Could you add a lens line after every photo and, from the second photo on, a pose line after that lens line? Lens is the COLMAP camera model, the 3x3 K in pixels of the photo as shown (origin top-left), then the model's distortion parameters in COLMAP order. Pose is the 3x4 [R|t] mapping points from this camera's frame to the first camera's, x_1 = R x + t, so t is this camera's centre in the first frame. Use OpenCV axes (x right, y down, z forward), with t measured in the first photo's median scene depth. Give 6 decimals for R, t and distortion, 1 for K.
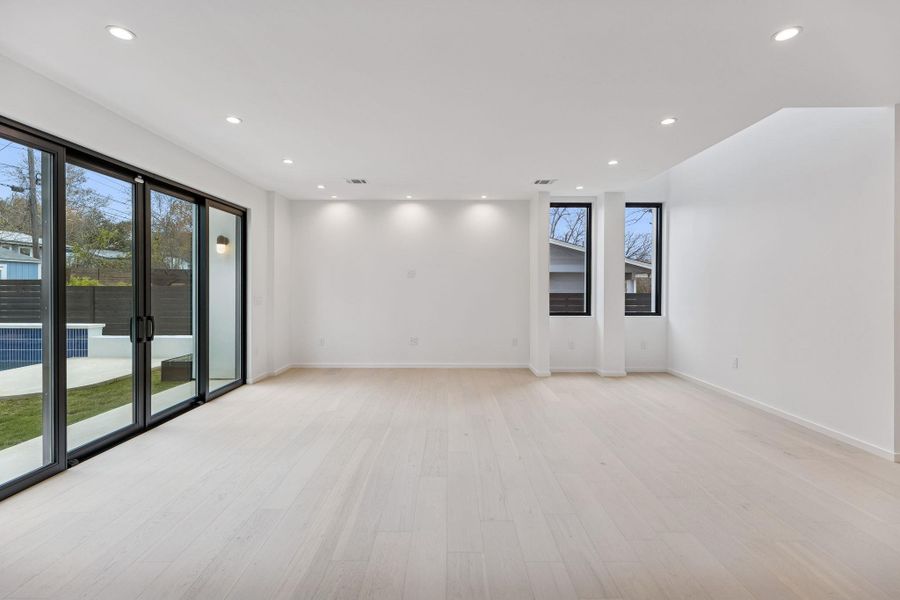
lens RADIAL K [[417.7, 0, 449.1], [0, 417.7, 287.8], [0, 0, 1]] dist [0.000161, -0.000157]
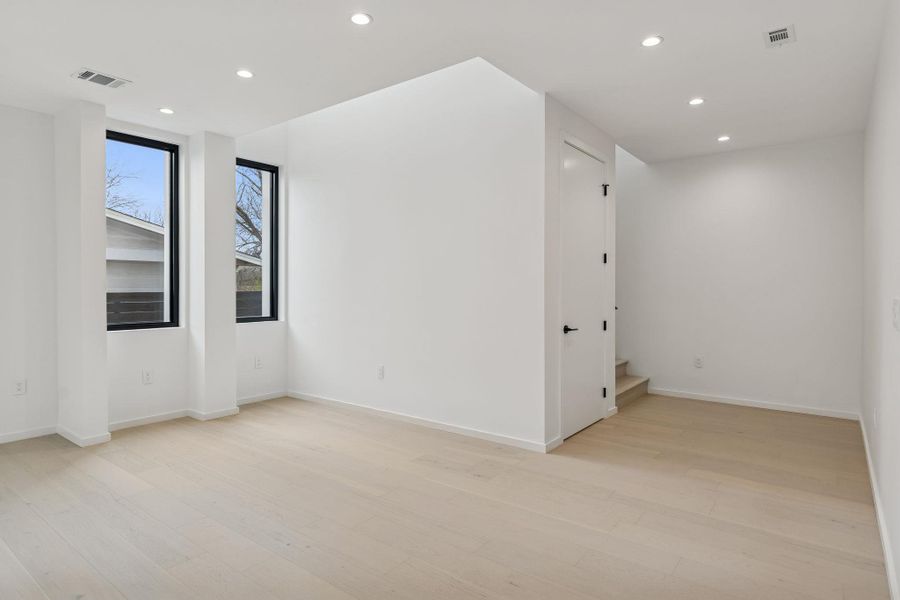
lens RADIAL K [[503.9, 0, 450.0], [0, 503.9, 291.8], [0, 0, 1]] dist [-0.000781, -0.000296]
pose [[0.612349, -0.010187, 0.790522, -0.007681], [0.006421, 0.999948, 0.007912, 0.011763], [-0.790562, 0.000231, 0.612382, 0.230229]]
